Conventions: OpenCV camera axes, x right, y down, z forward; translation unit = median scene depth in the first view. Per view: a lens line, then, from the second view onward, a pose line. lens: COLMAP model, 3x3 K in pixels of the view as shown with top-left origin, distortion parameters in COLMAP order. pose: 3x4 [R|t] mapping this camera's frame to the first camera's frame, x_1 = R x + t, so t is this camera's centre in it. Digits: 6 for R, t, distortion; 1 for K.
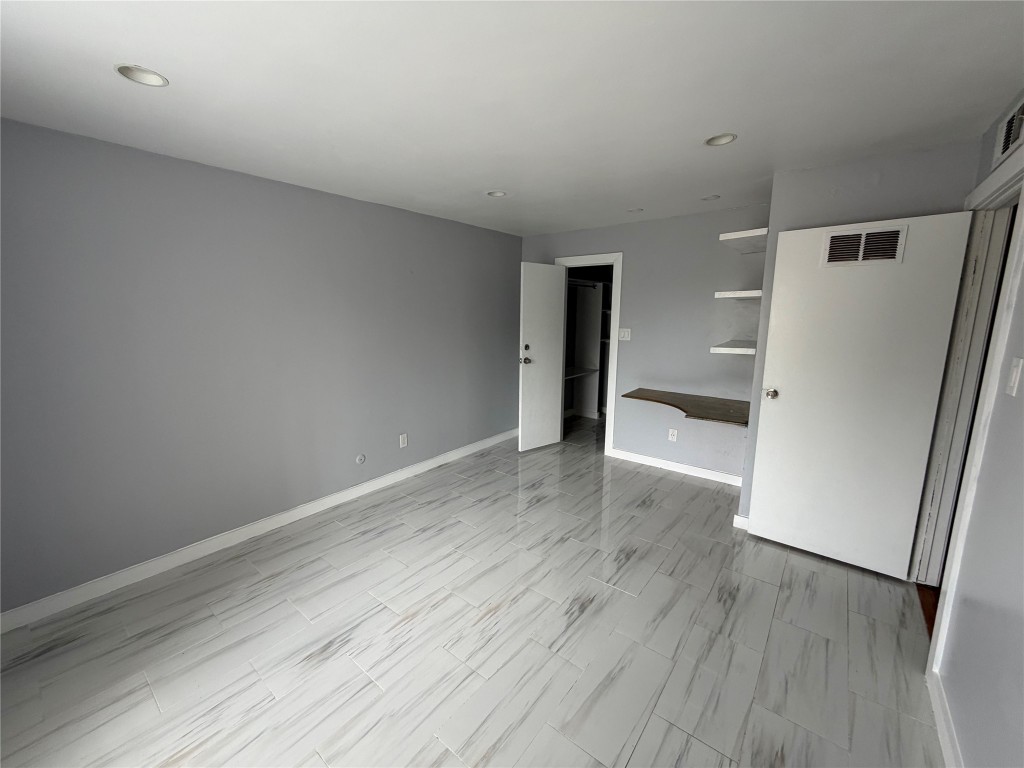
lens RADIAL K [[409.1, 0, 511.0], [0, 409.1, 380.3], [0, 0, 1]] dist [-0.001353, -0.000126]
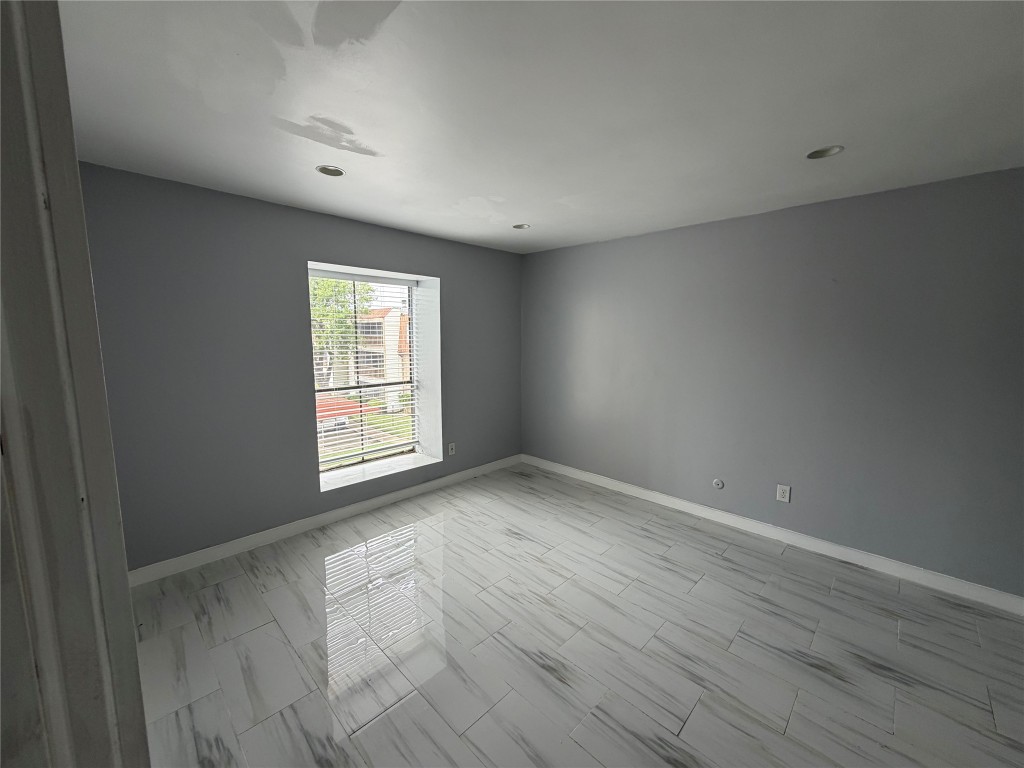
lens RADIAL K [[409.1, 0, 511.2], [0, 409.1, 385.4], [0, 0, 1]] dist [-0.001353, -0.000126]
pose [[-0.099195, 0.131155, -0.986387, 0.818363], [-0.172488, 0.974003, 0.146855, -0.124972], [0.980004, 0.184707, -0.073993, 0.739744]]
